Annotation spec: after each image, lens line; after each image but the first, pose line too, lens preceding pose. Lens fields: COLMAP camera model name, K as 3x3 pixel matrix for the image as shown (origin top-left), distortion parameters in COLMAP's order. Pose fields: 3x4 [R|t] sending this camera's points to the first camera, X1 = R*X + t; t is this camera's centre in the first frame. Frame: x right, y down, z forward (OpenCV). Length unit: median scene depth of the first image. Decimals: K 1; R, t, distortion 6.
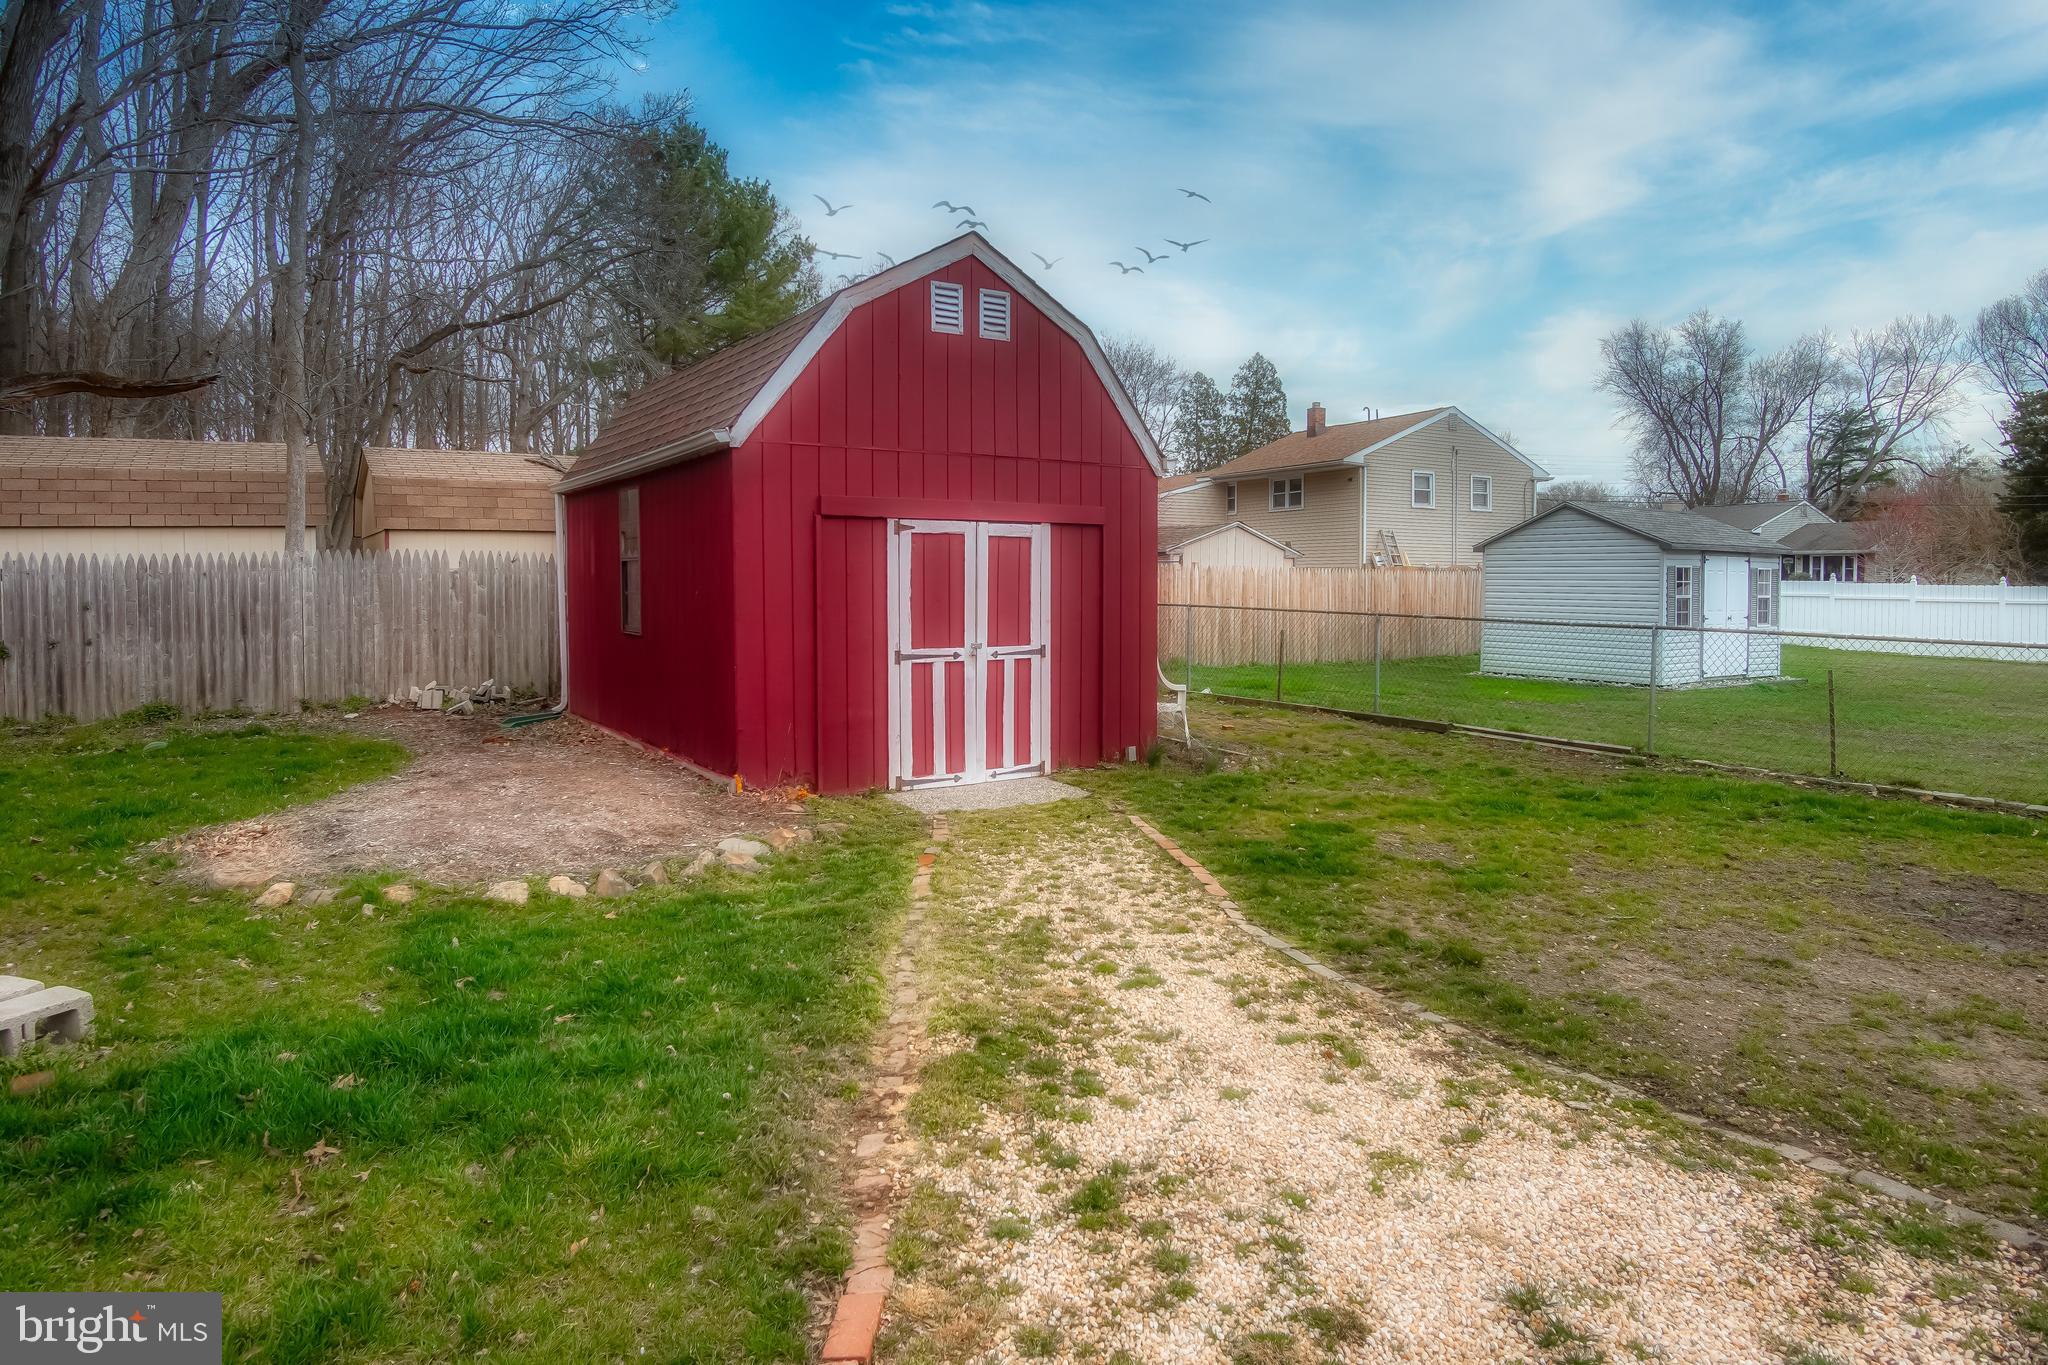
lens RADIAL K [[1153.9, 0, 1011.5], [0, 1153.9, 673.0], [0, 0, 1]] dist [-0.056738, 0.012833]
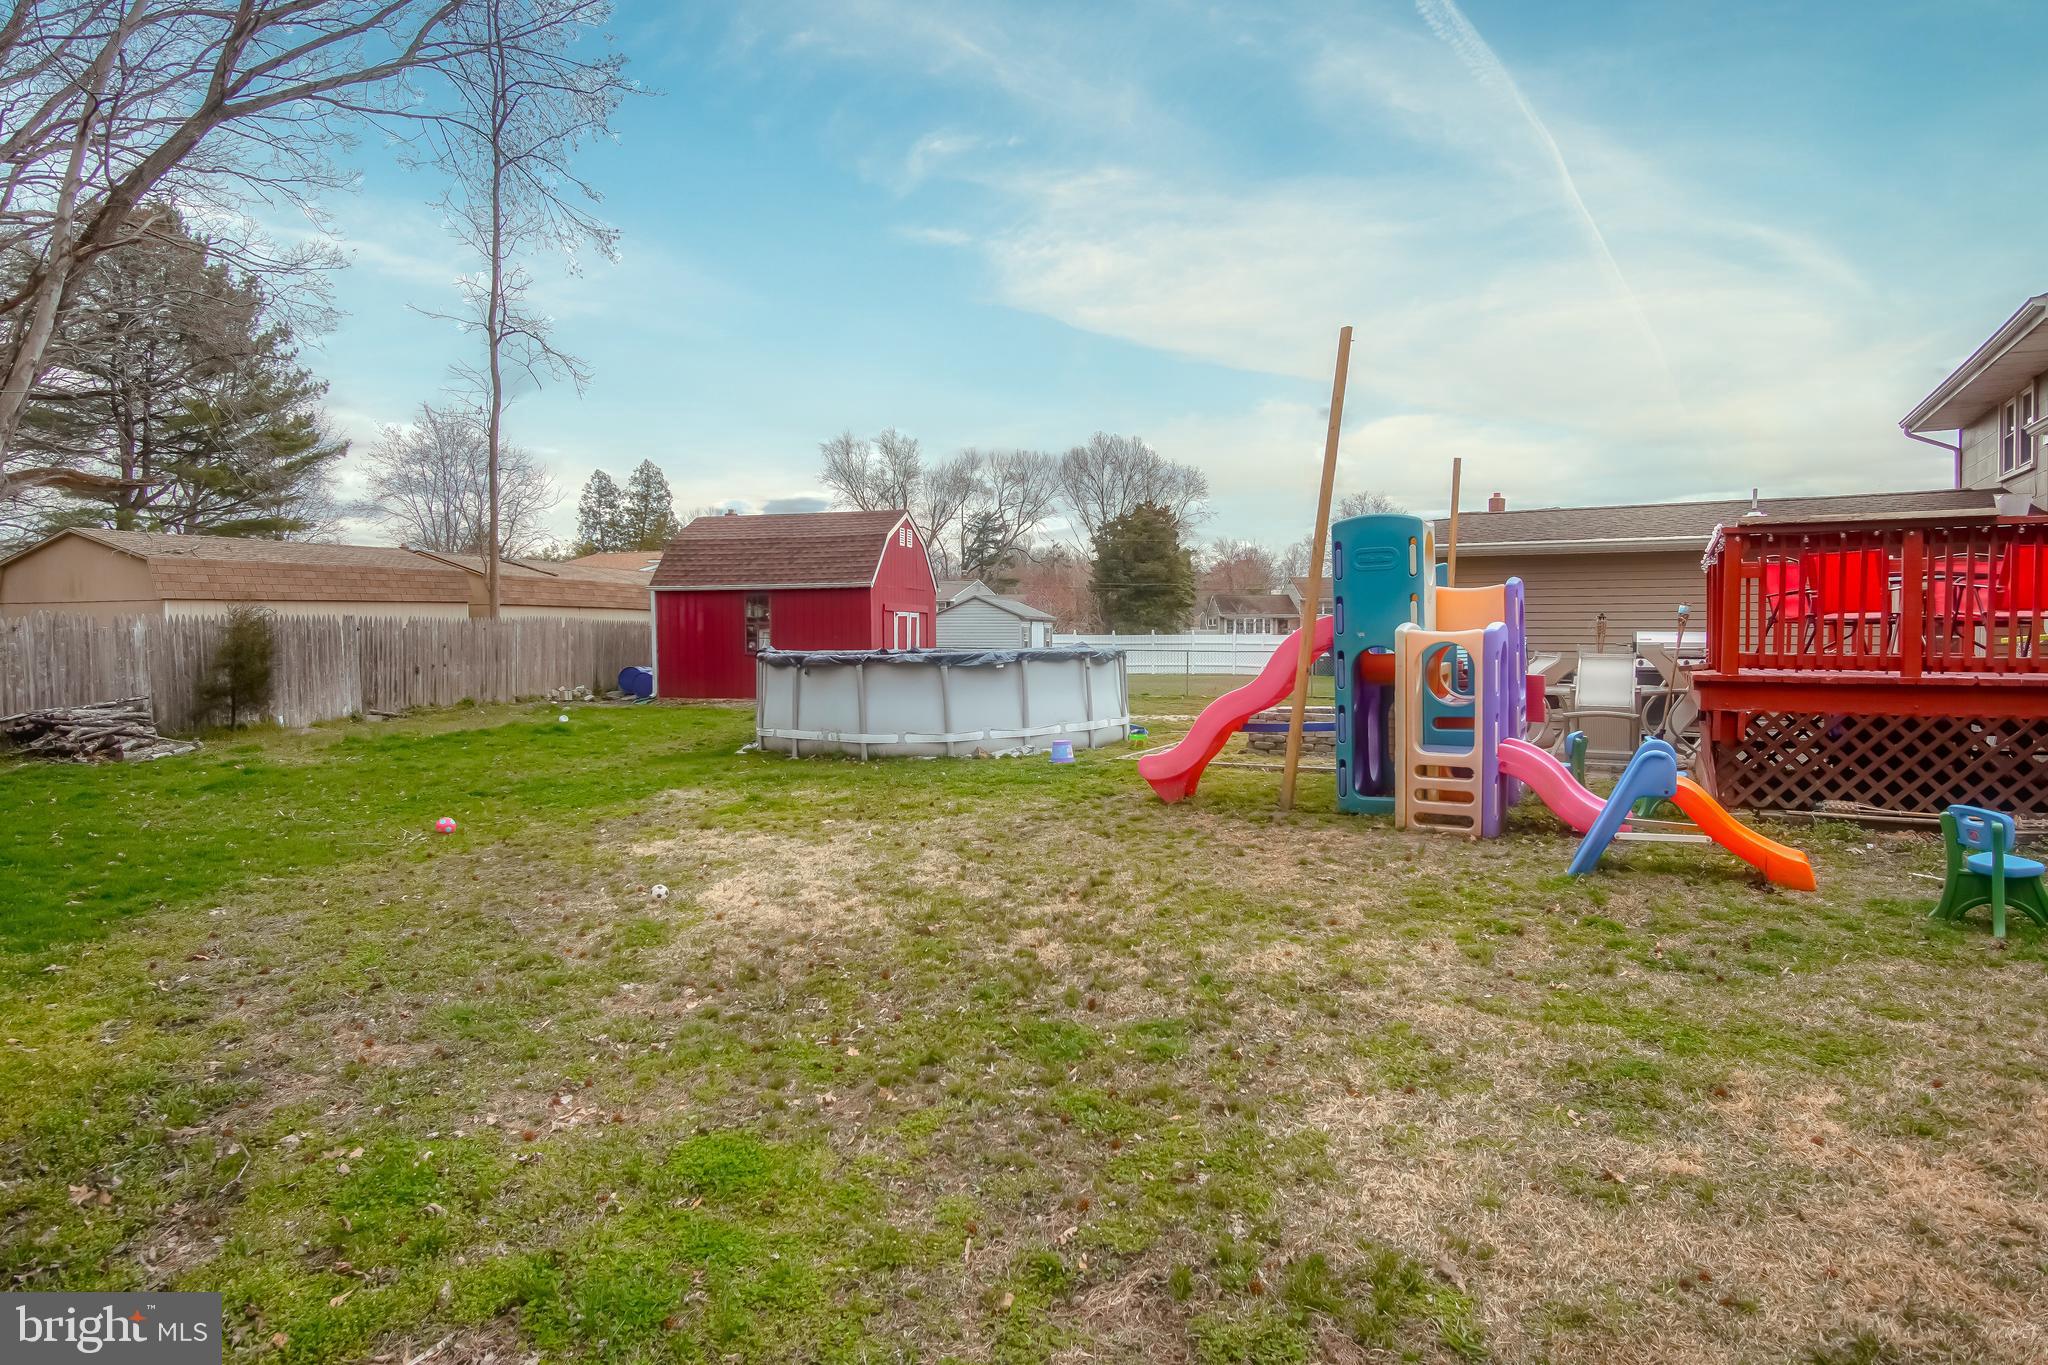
lens RADIAL K [[1153.9, 0, 1011.5], [0, 1153.9, 673.0], [0, 0, 1]] dist [-0.056738, 0.012833]
pose [[0.774027, -0.021778, 0.632778, -0.164479], [0.053875, 0.998049, -0.031551, 0.012293], [-0.630857, 0.058512, 0.773690, -0.134931]]
